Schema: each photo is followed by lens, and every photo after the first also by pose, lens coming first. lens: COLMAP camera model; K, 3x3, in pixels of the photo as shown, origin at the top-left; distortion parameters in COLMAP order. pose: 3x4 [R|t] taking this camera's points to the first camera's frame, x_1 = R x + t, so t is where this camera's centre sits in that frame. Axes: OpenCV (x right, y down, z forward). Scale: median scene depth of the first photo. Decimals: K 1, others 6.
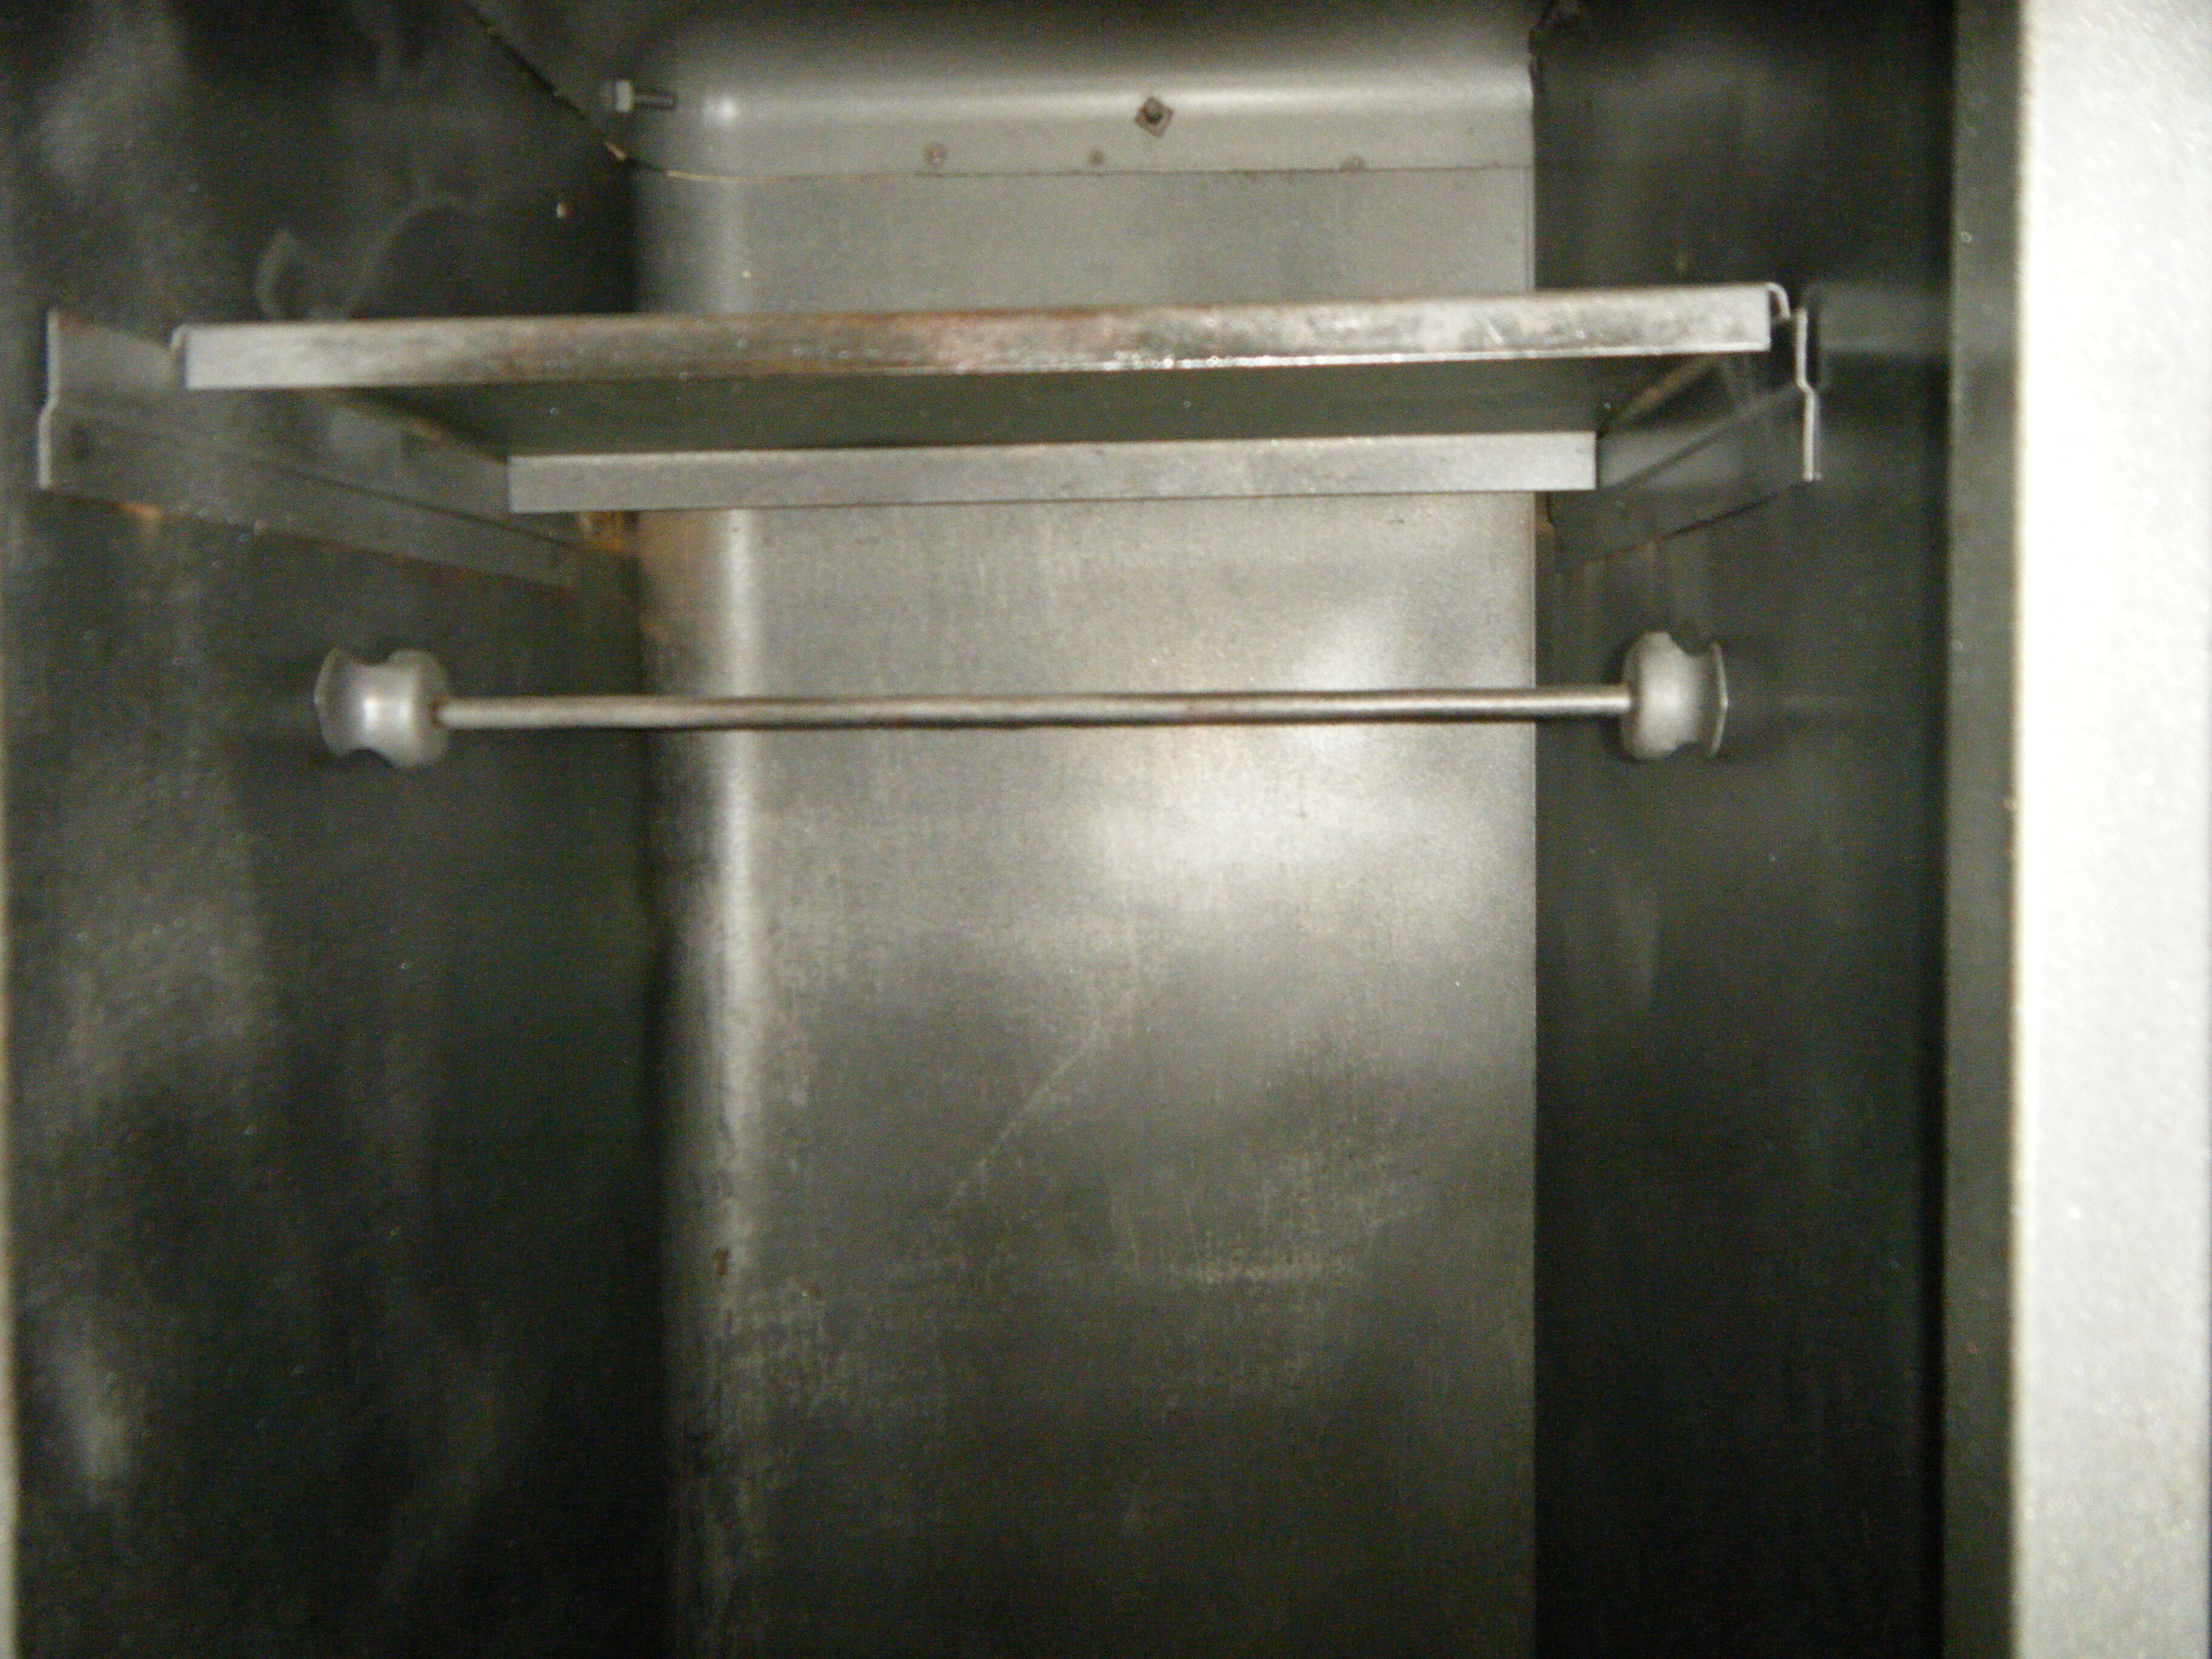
lens RADIAL K [[2250.3, 0, 1107.3], [0, 2250.3, 818.4], [0, 0, 1]] dist [-0.004469, 0.000000]
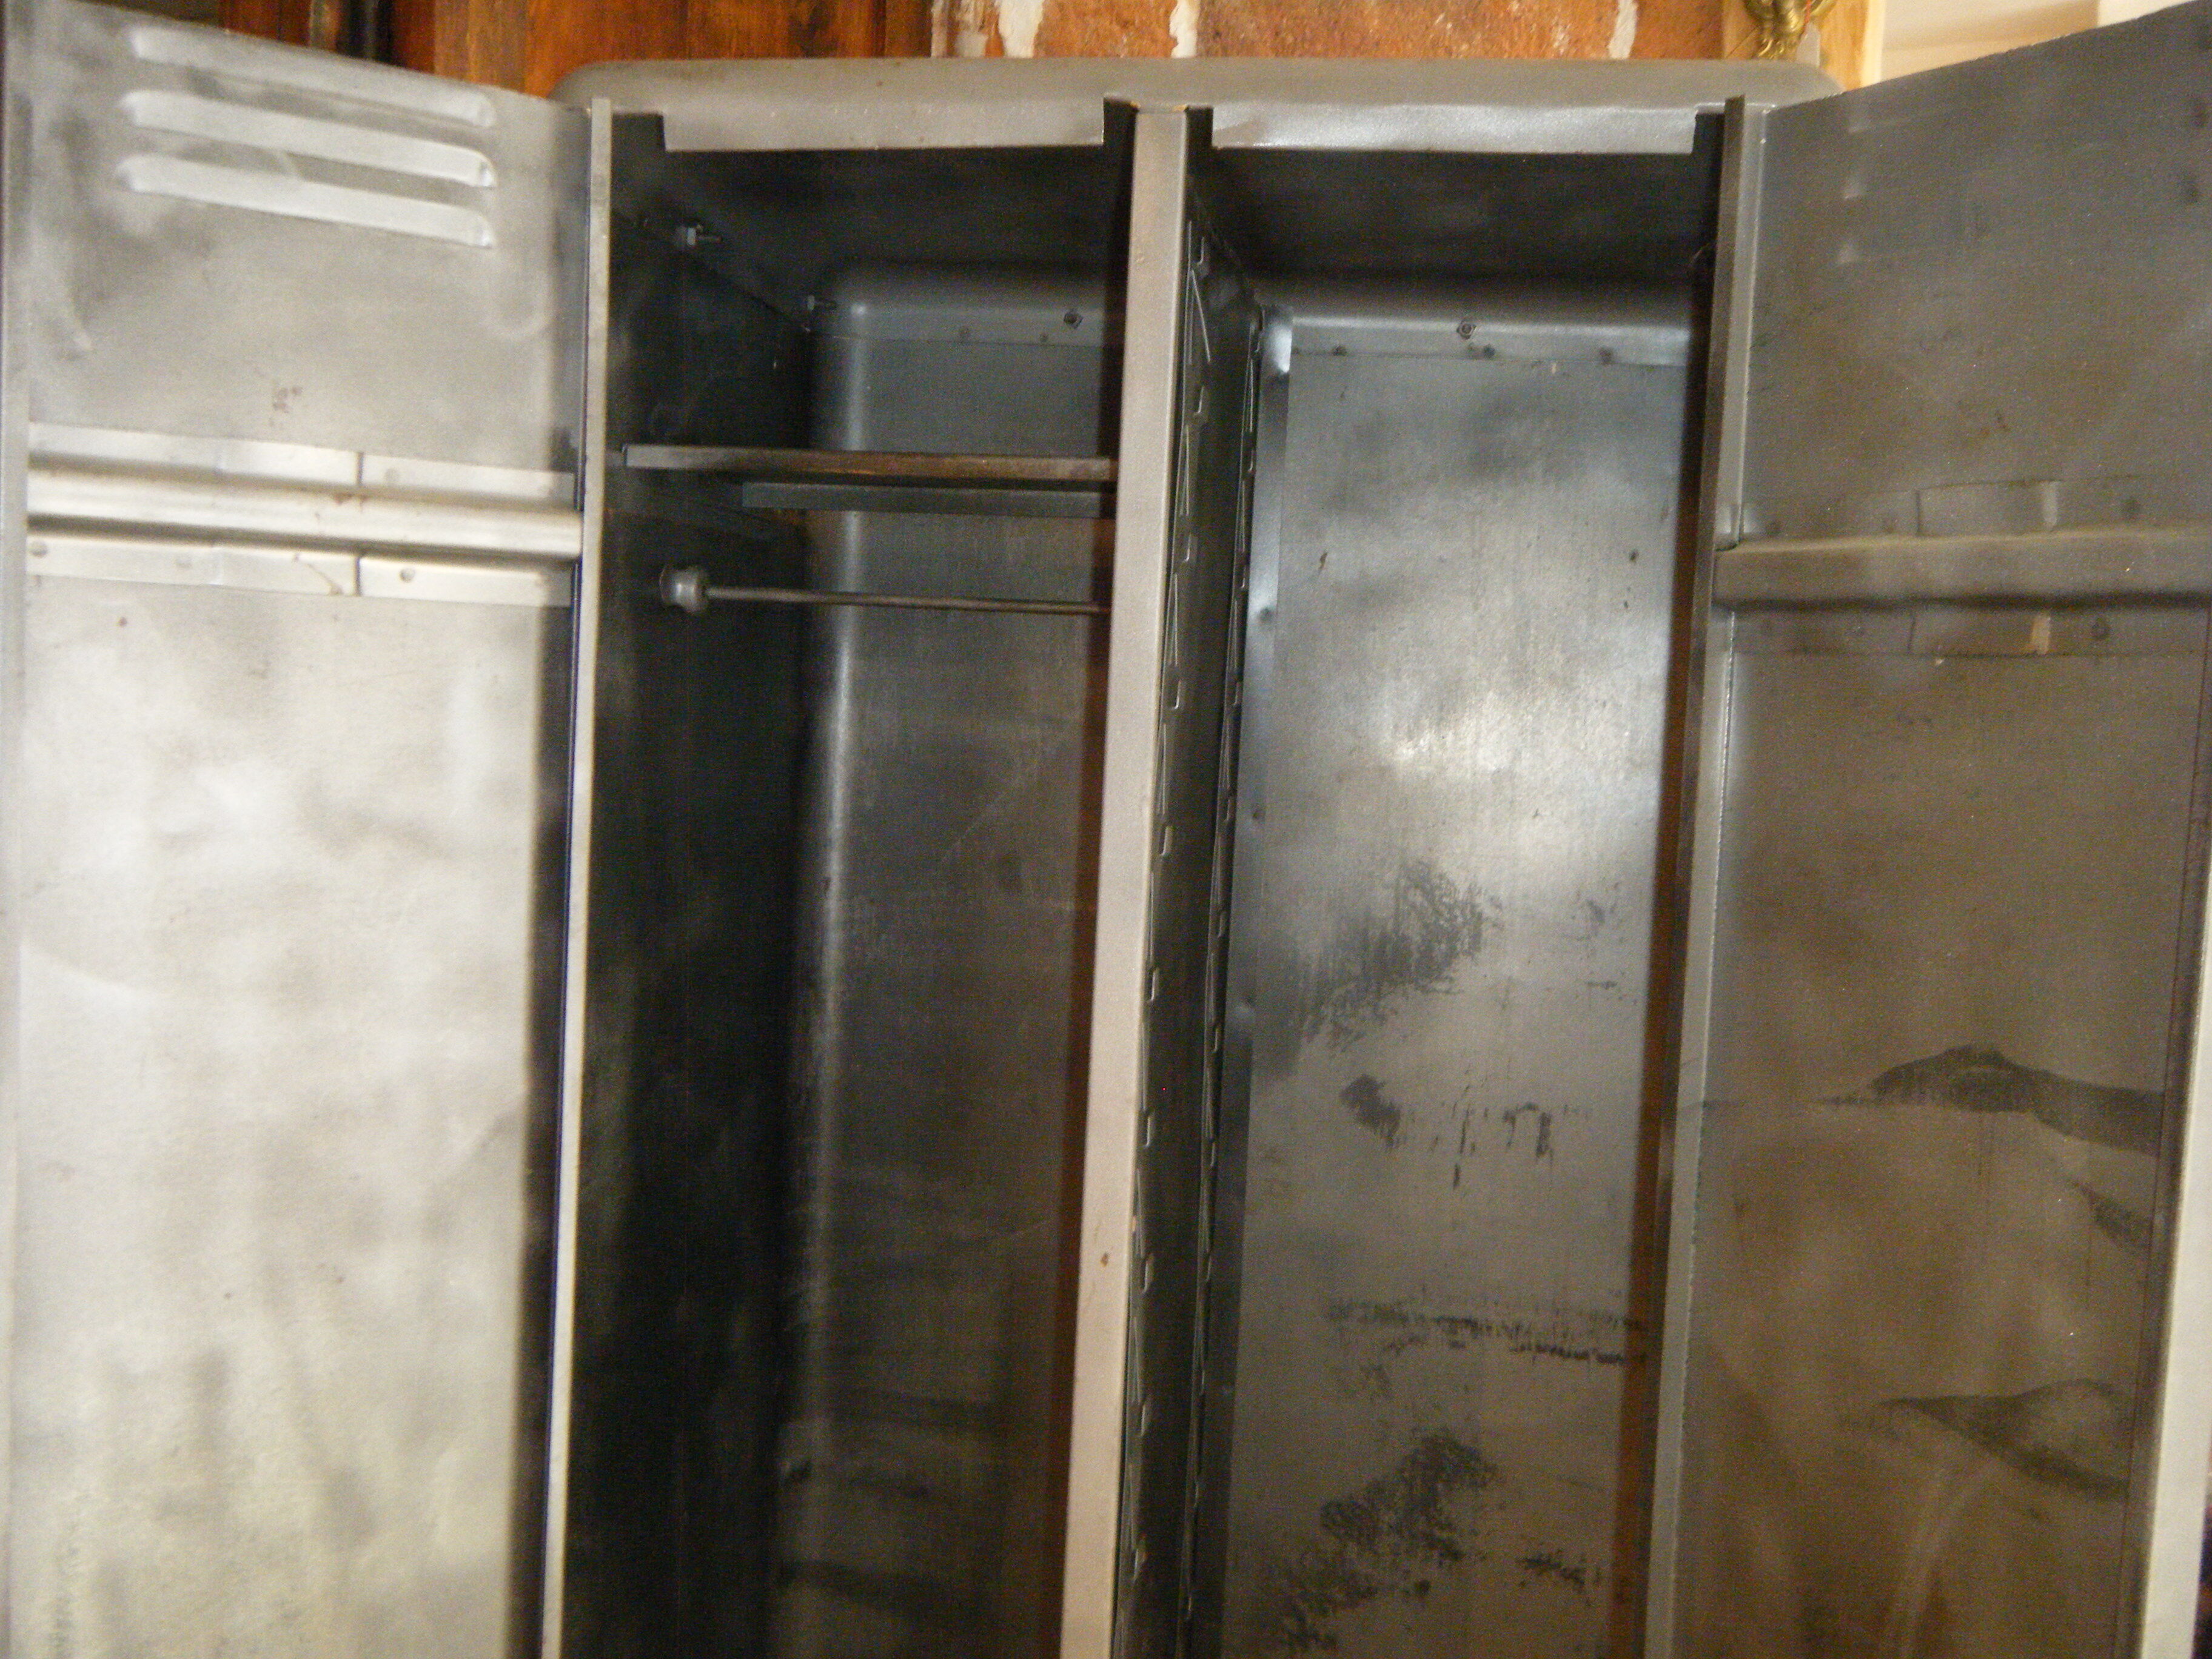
lens RADIAL K [[2250.3, 0, 1106.8], [0, 2250.3, 835.6], [0, 0, 1]] dist [-0.004469, 0.000000]
pose [[0.991954, 0.069285, -0.105956, 0.302087], [-0.066245, 0.997292, 0.031950, 0.079755], [0.107883, -0.024674, 0.993857, -1.016752]]
